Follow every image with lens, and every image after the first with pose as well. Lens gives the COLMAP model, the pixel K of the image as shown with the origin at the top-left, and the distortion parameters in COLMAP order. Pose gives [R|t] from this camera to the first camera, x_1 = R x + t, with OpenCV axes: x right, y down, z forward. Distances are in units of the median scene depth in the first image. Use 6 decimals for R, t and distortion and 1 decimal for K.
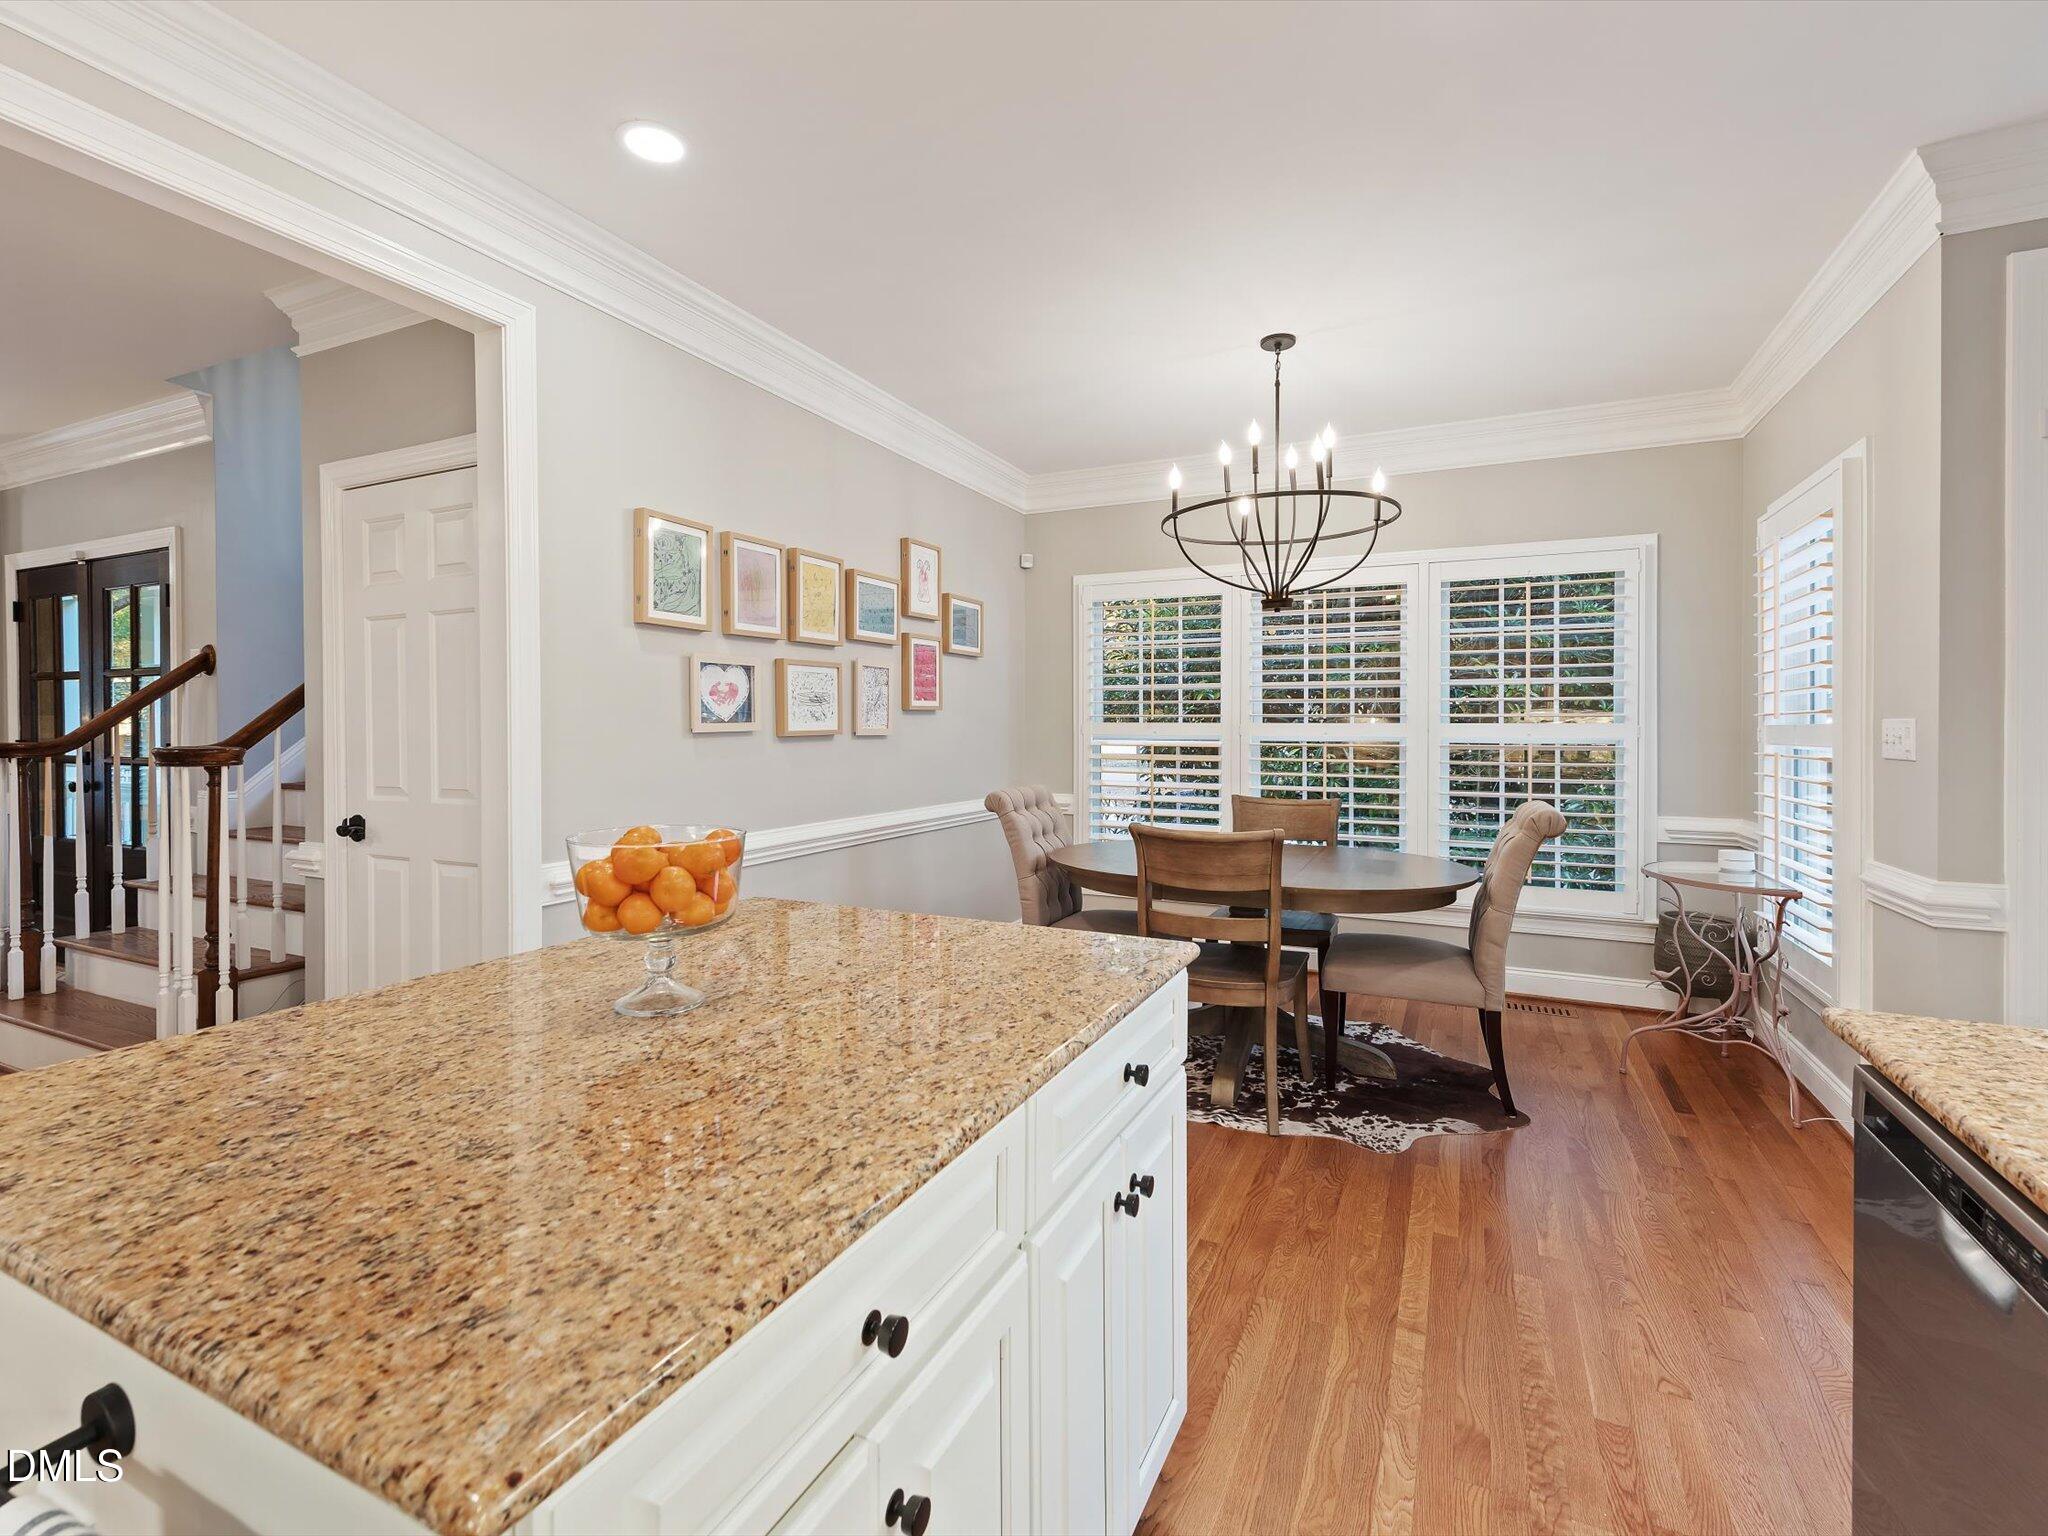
lens RADIAL K [[916.4, 0, 1021.0], [0, 916.4, 747.2], [0, 0, 1]] dist [0.009835, -0.002536]
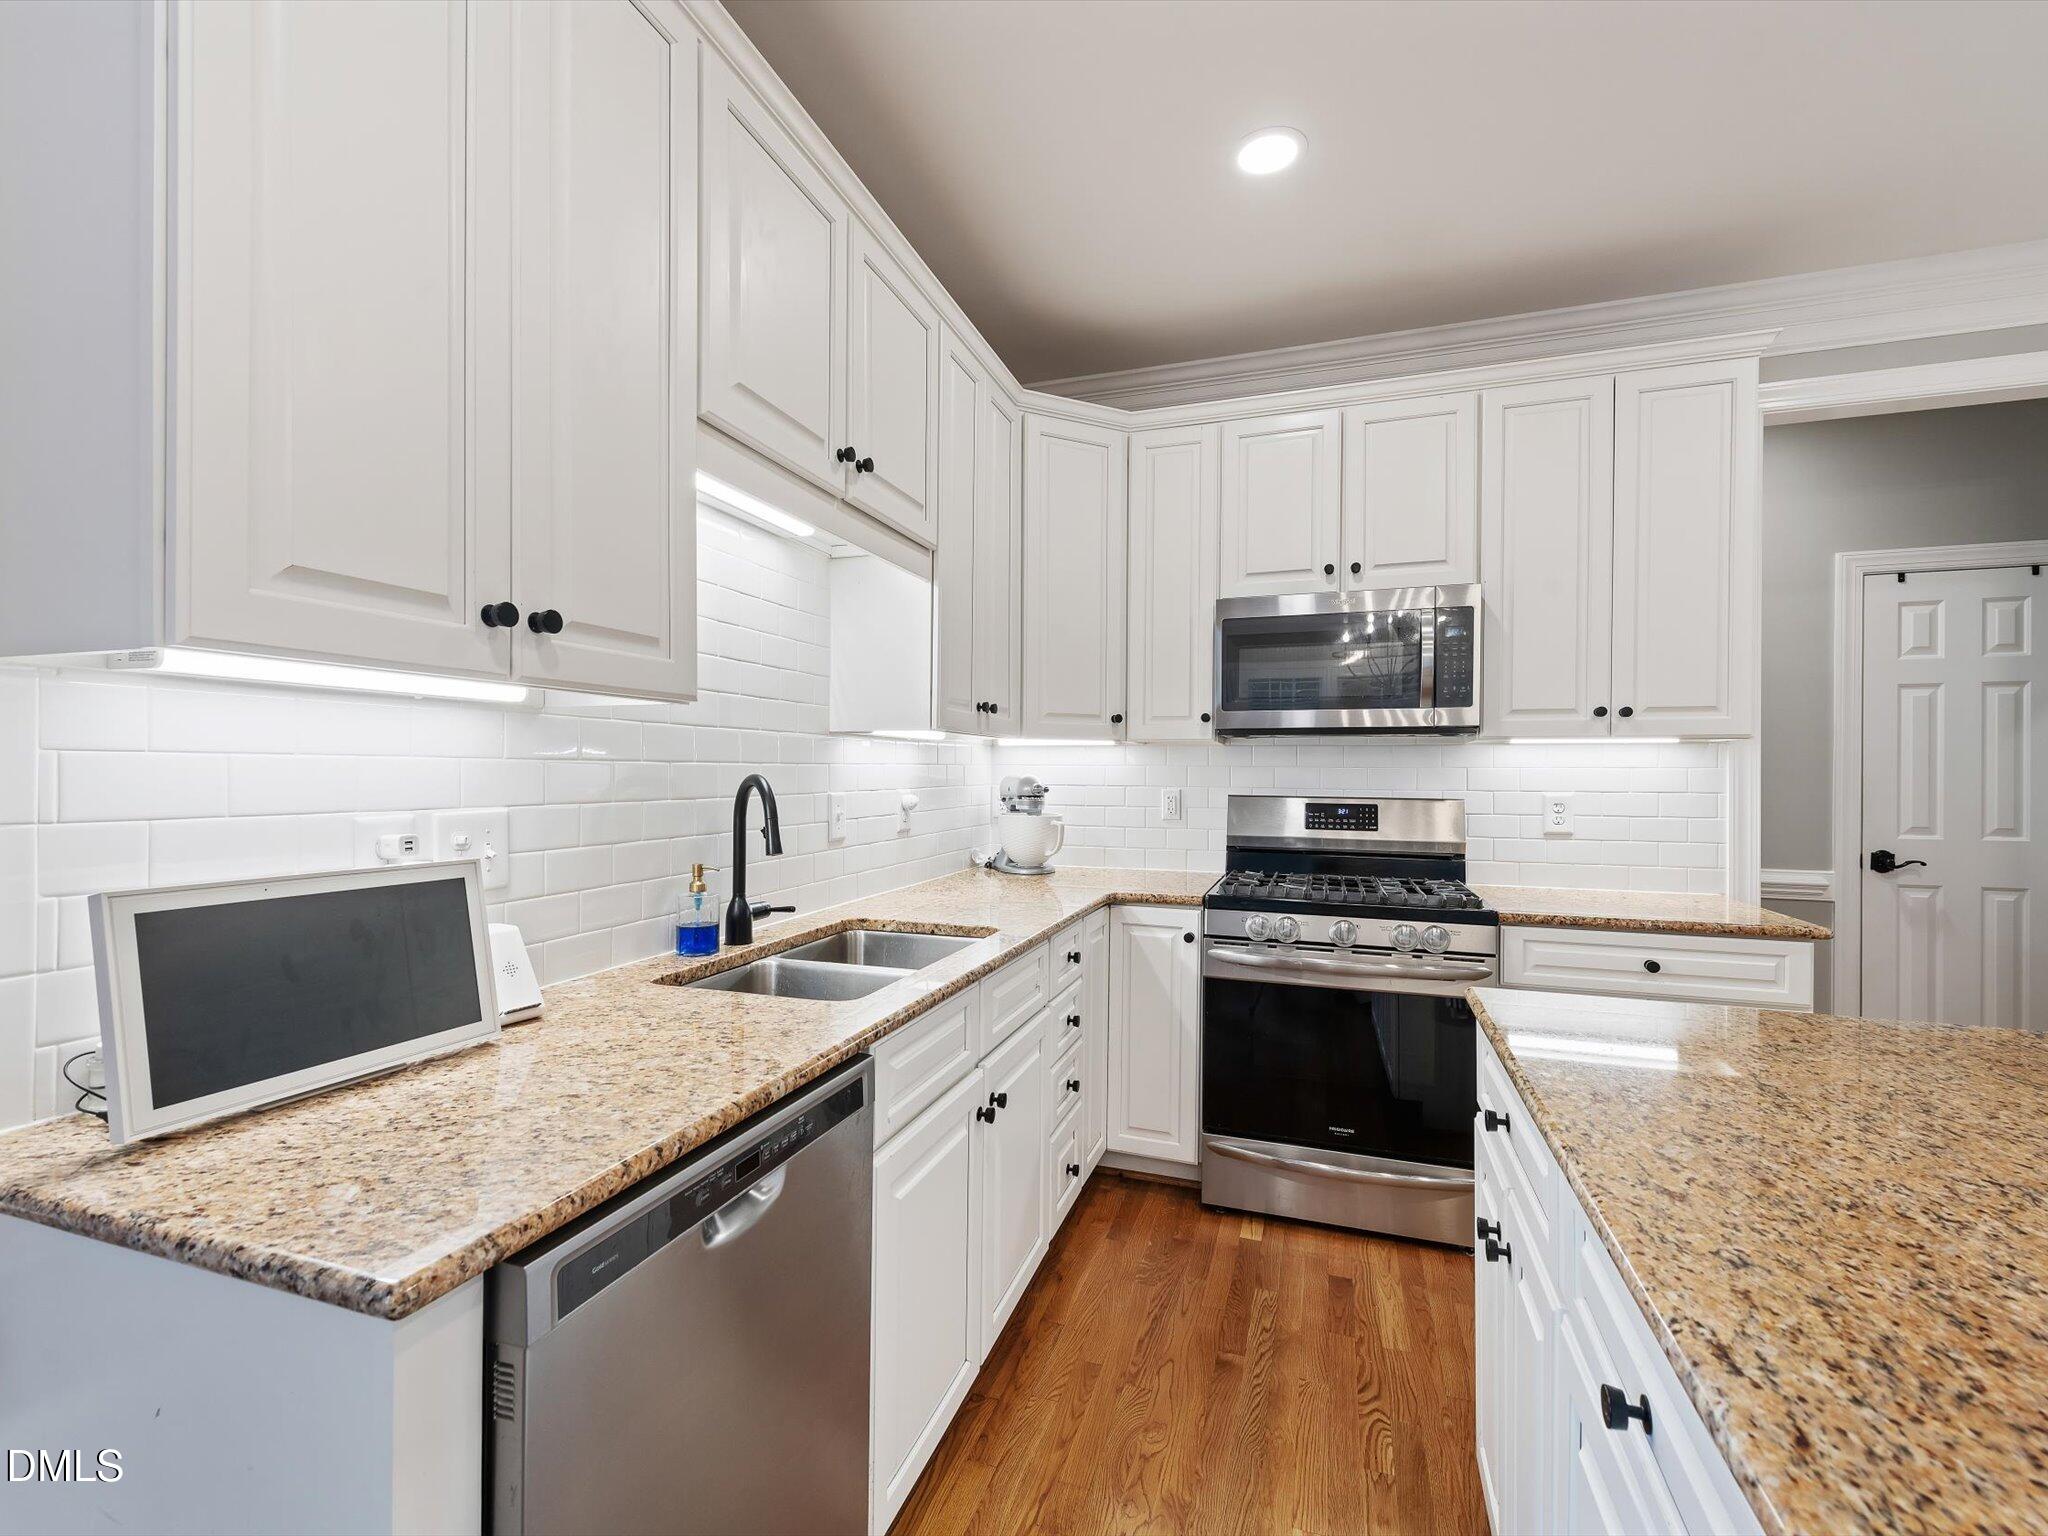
lens RADIAL K [[916.4, 0, 1028.1], [0, 916.4, 774.5], [0, 0, 1]] dist [0.009835, -0.002536]
pose [[-0.991770, -0.007272, -0.127824, 0.897422], [-0.010432, 0.999656, 0.024068, -0.047689], [0.127605, 0.025203, -0.991505, 2.433381]]
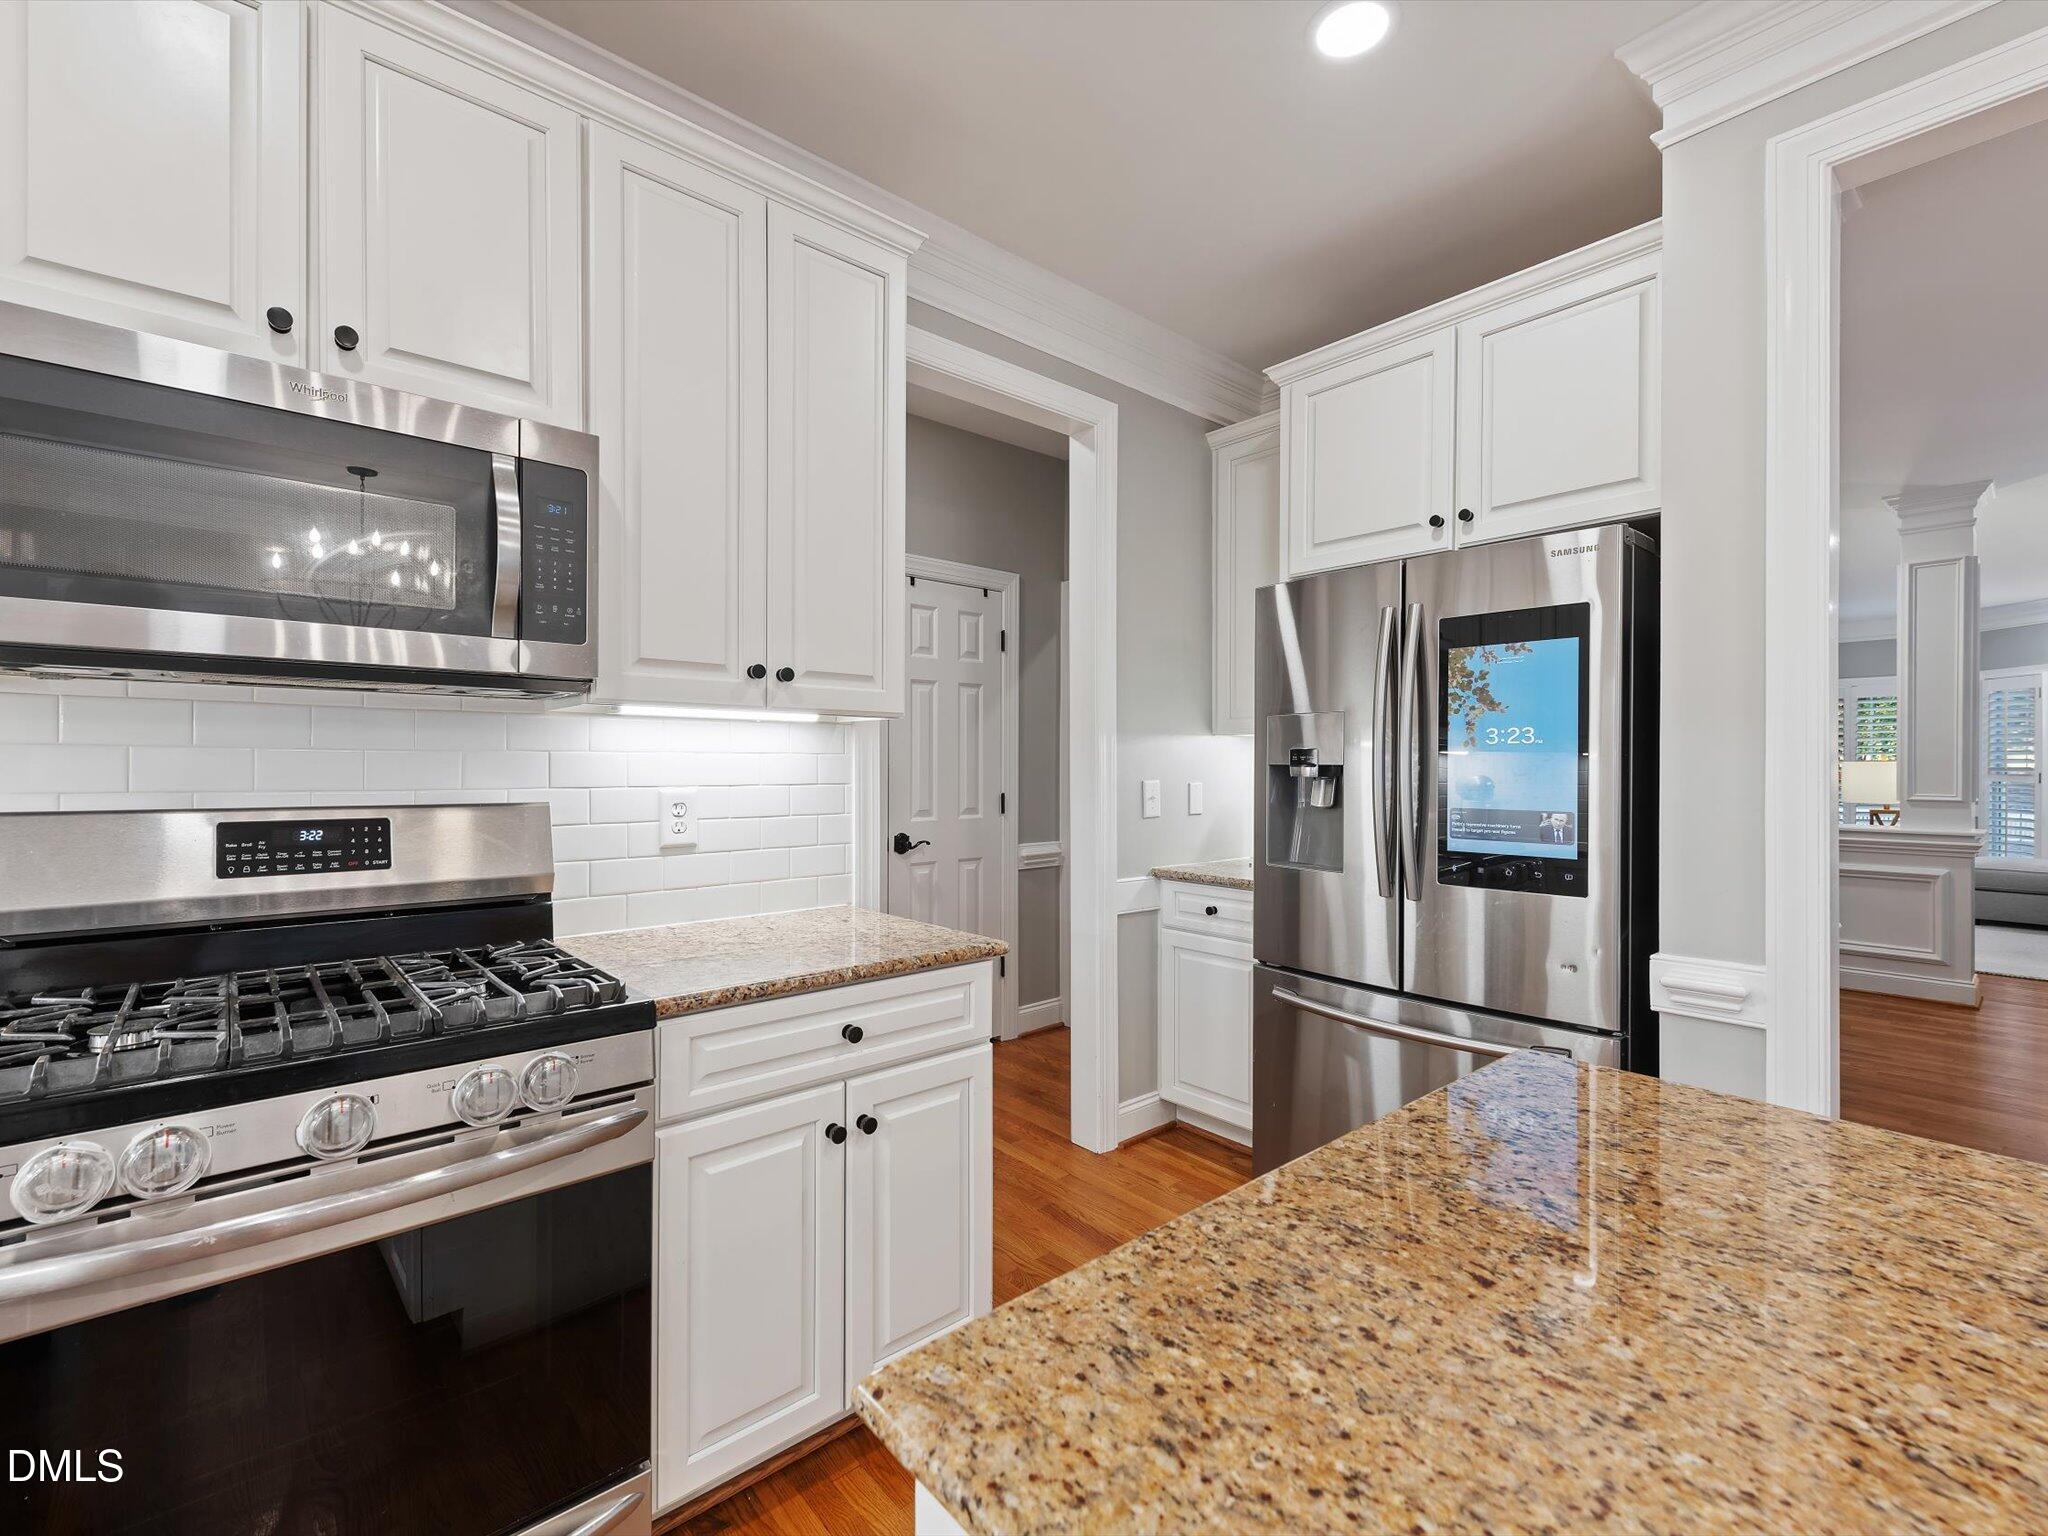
lens RADIAL K [[916.4, 0, 1026.8], [0, 916.4, 767.4], [0, 0, 1]] dist [0.009835, -0.002536]
pose [[-0.404661, -0.001634, -0.914465, 0.247815], [-0.021783, 0.999732, 0.007853, -0.005805], [0.914207, 0.023098, -0.404588, 0.917754]]
